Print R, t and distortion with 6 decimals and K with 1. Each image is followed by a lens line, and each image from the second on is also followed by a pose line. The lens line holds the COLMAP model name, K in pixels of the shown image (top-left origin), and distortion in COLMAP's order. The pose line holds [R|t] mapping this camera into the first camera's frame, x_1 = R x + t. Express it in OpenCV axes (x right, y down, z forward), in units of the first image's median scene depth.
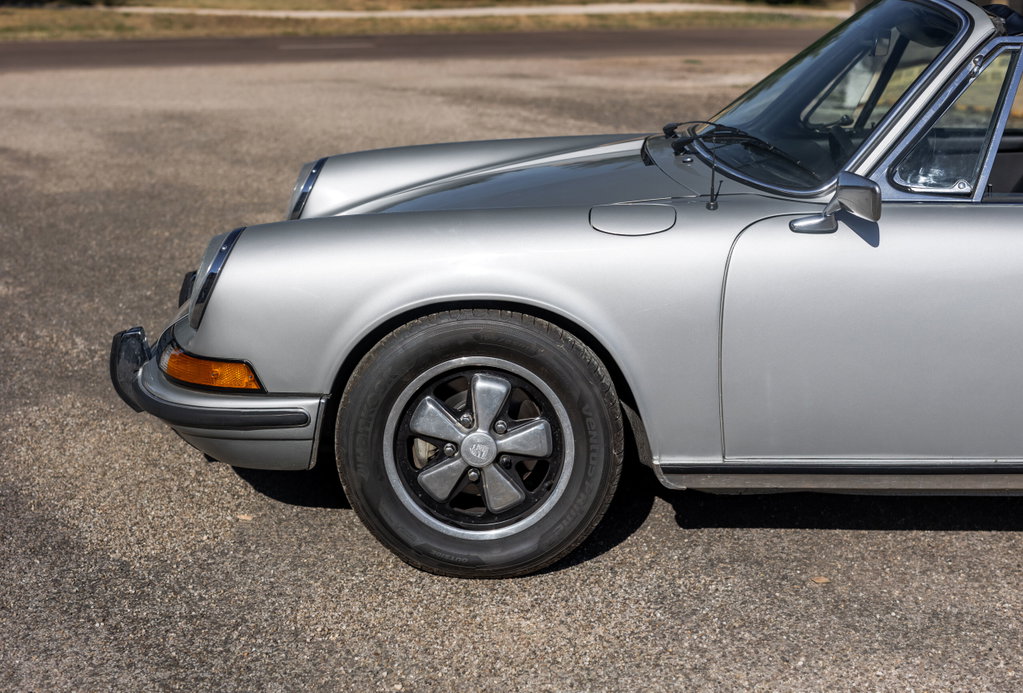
lens RADIAL K [[1590.7, 0, 510.8], [0, 1590.7, 380.5], [0, 0, 1]] dist [-0.004539, -0.002332]
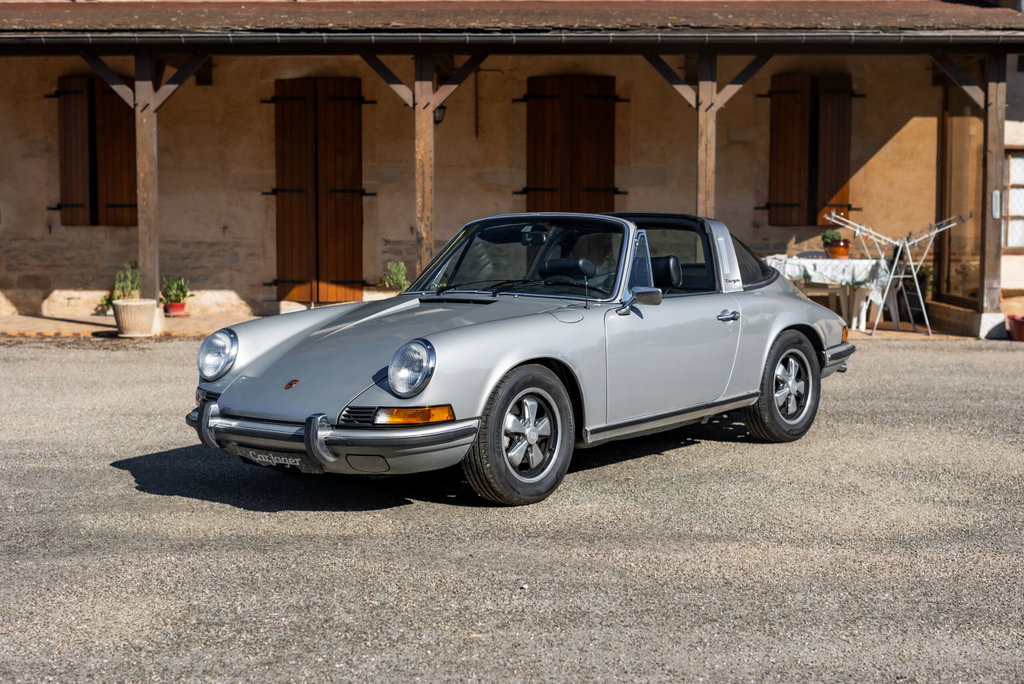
lens RADIAL K [[1537.7, 0, 512.0], [0, 1537.7, 342.0], [0, 0, 1]] dist [-0.014360, -0.016266]
pose [[0.618254, -0.079197, 0.781978, -1.539311], [0.219123, 0.972832, -0.074718, 0.068248], [-0.754816, 0.217544, 0.618811, -0.206257]]
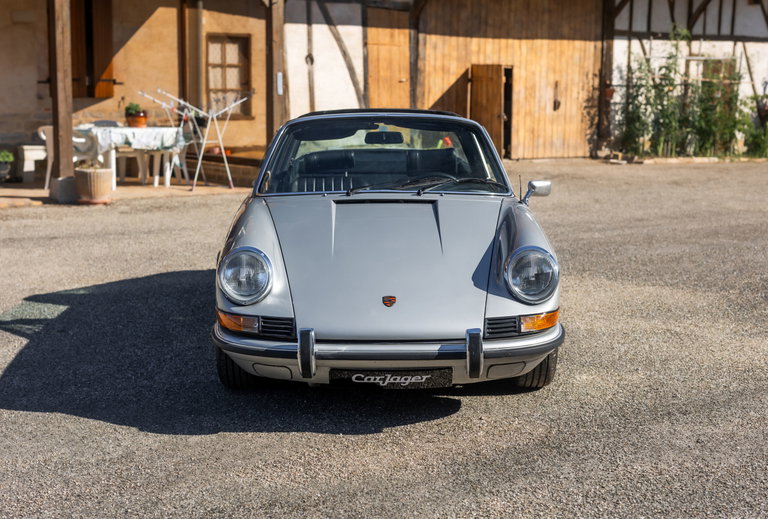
lens RADIAL K [[1194.2, 0, 383.5], [0, 1194.2, 285.1], [0, 0, 1]] dist [-0.004539, -0.002332]
pose [[-0.043024, -0.186430, 0.981526, -1.644347], [0.254186, 0.948064, 0.191216, -0.385350], [-0.966198, 0.257717, 0.006598, 1.194551]]
